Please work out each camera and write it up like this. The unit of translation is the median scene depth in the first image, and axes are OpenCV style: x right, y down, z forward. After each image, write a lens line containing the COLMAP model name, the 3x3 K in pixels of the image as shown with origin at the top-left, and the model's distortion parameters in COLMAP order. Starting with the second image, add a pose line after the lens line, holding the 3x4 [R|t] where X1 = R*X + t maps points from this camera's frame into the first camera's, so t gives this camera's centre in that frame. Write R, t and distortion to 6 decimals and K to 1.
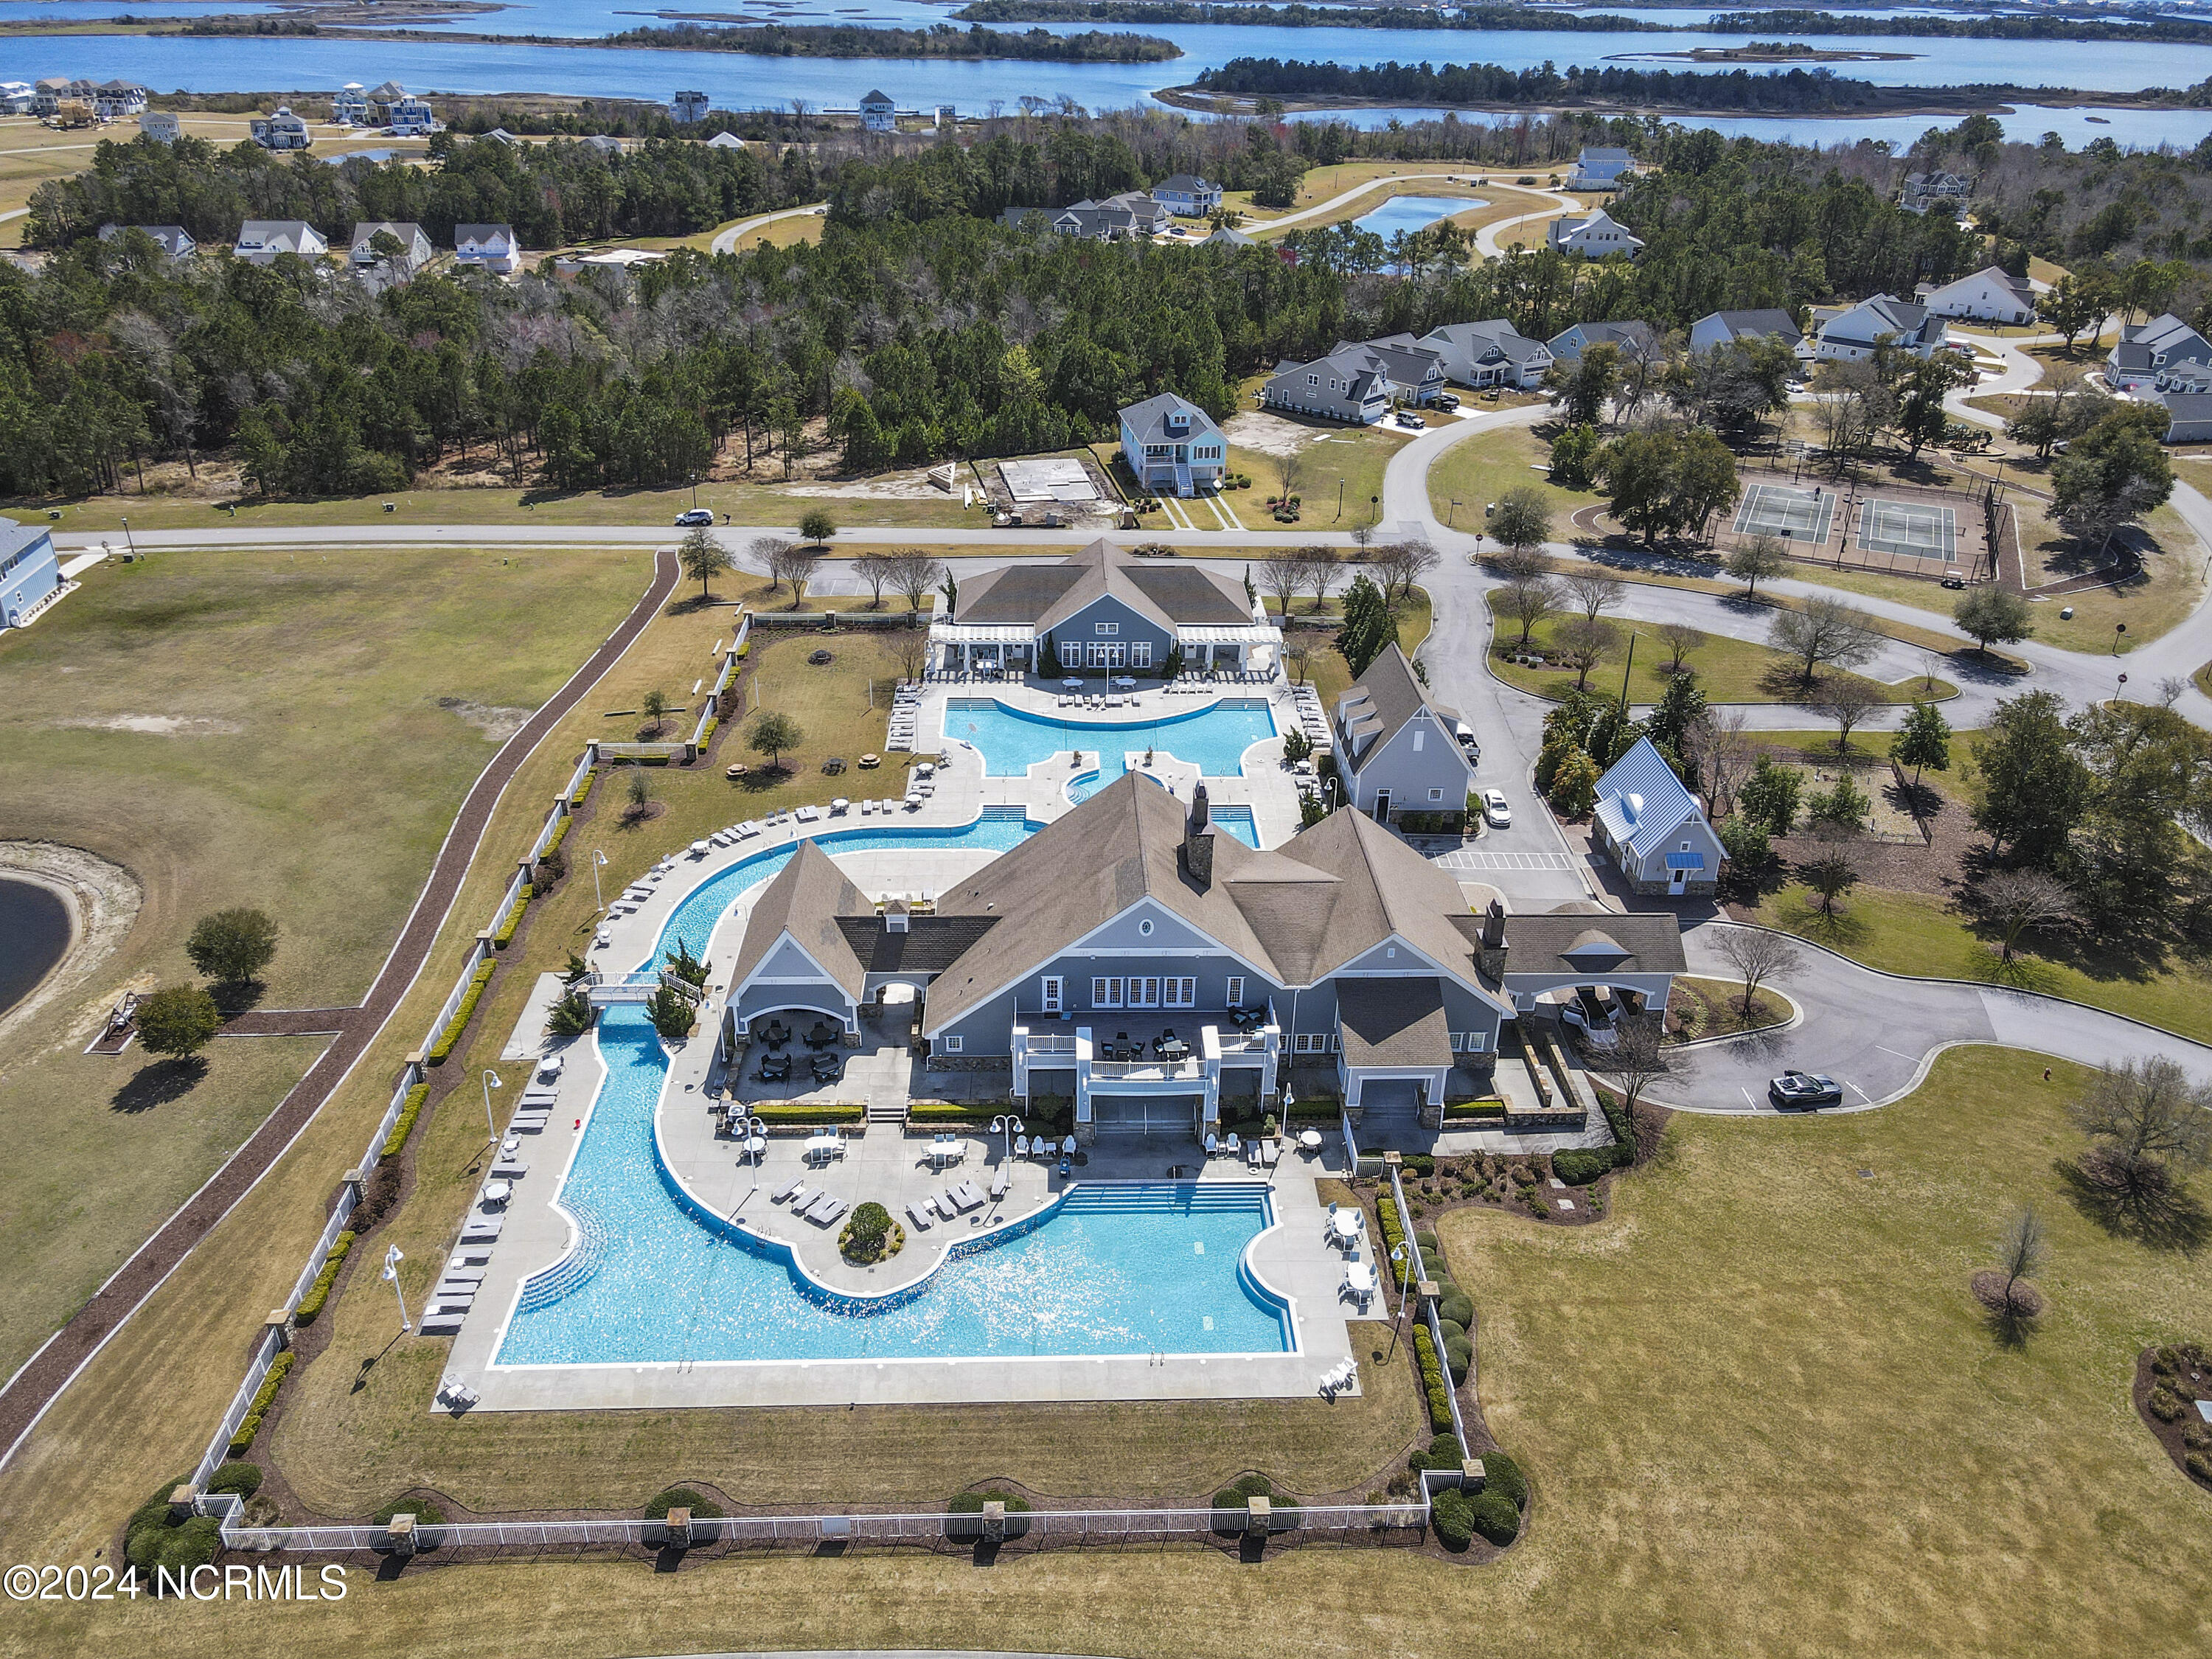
lens RADIAL K [[1602.9, 0, 1106.0], [0, 1602.9, 829.5], [0, 0, 1]] dist [0.007210, 0.004332]
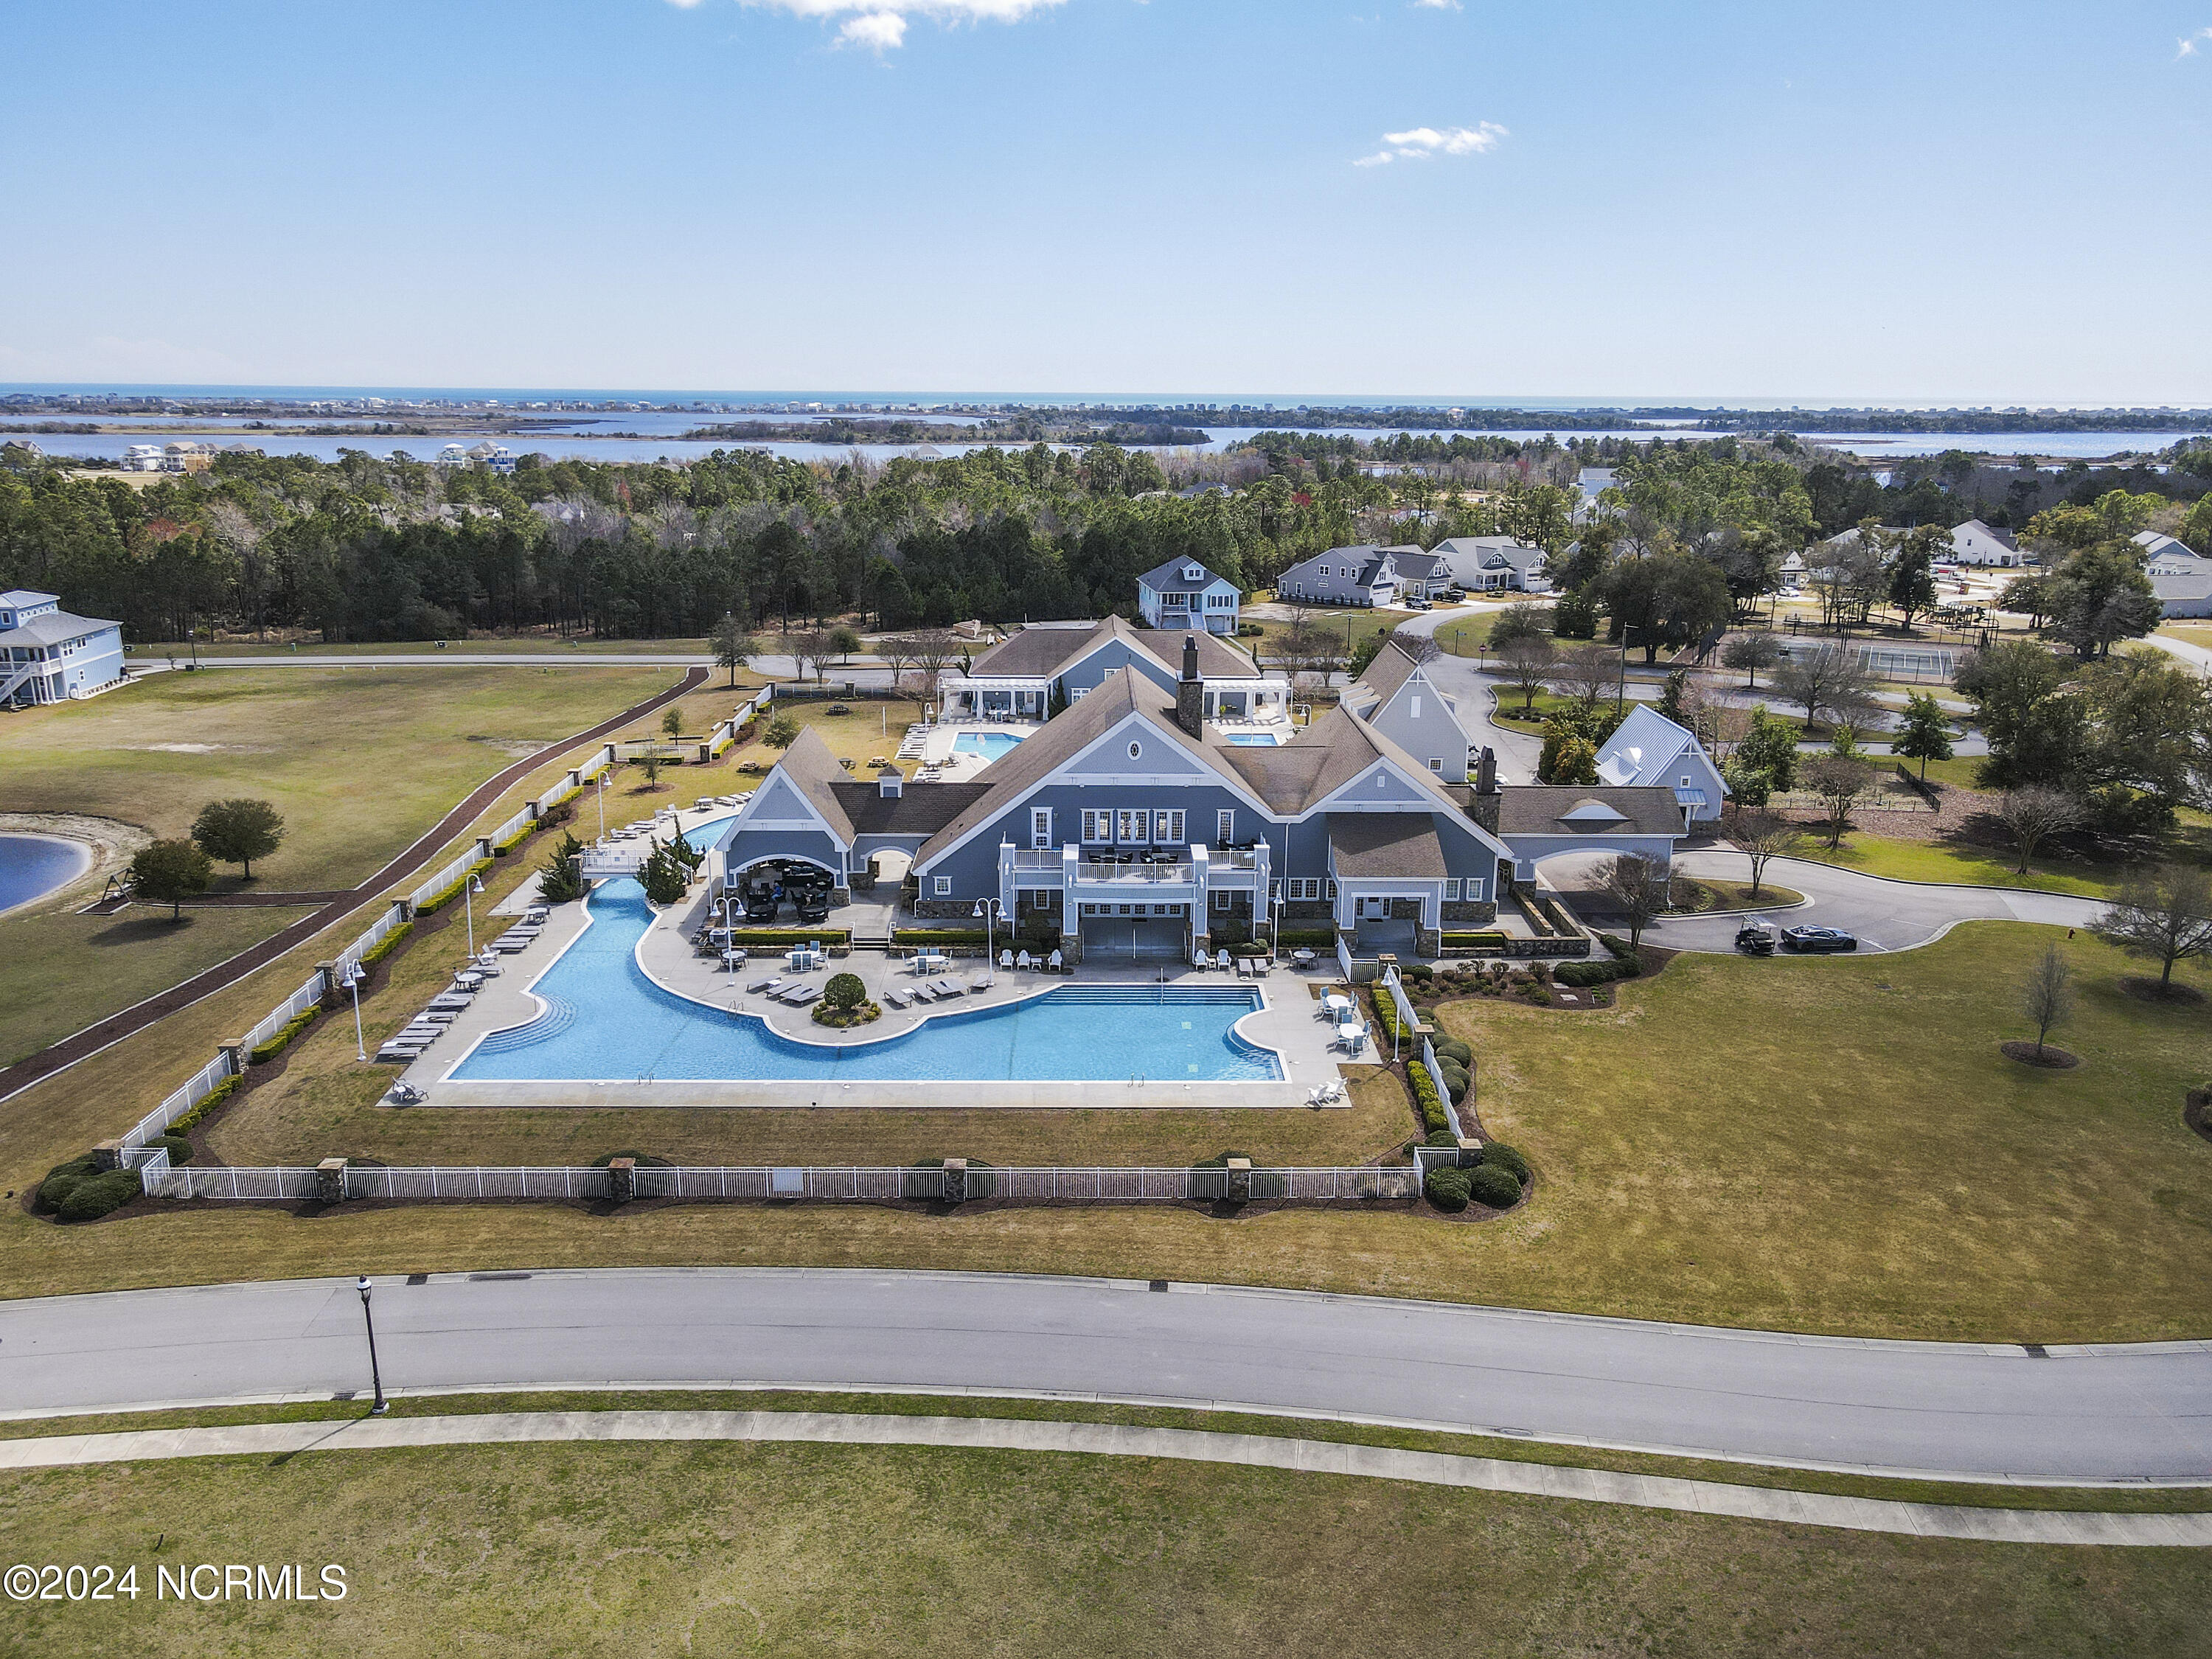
lens RADIAL K [[1602.9, 0, 1106.0], [0, 1602.9, 829.5], [0, 0, 1]] dist [0.007210, 0.004332]
pose [[0.999688, -0.003580, -0.024709, 0.030483], [-0.002150, 0.973650, -0.228039, 0.322928], [0.024874, 0.228021, 0.973338, 0.031352]]
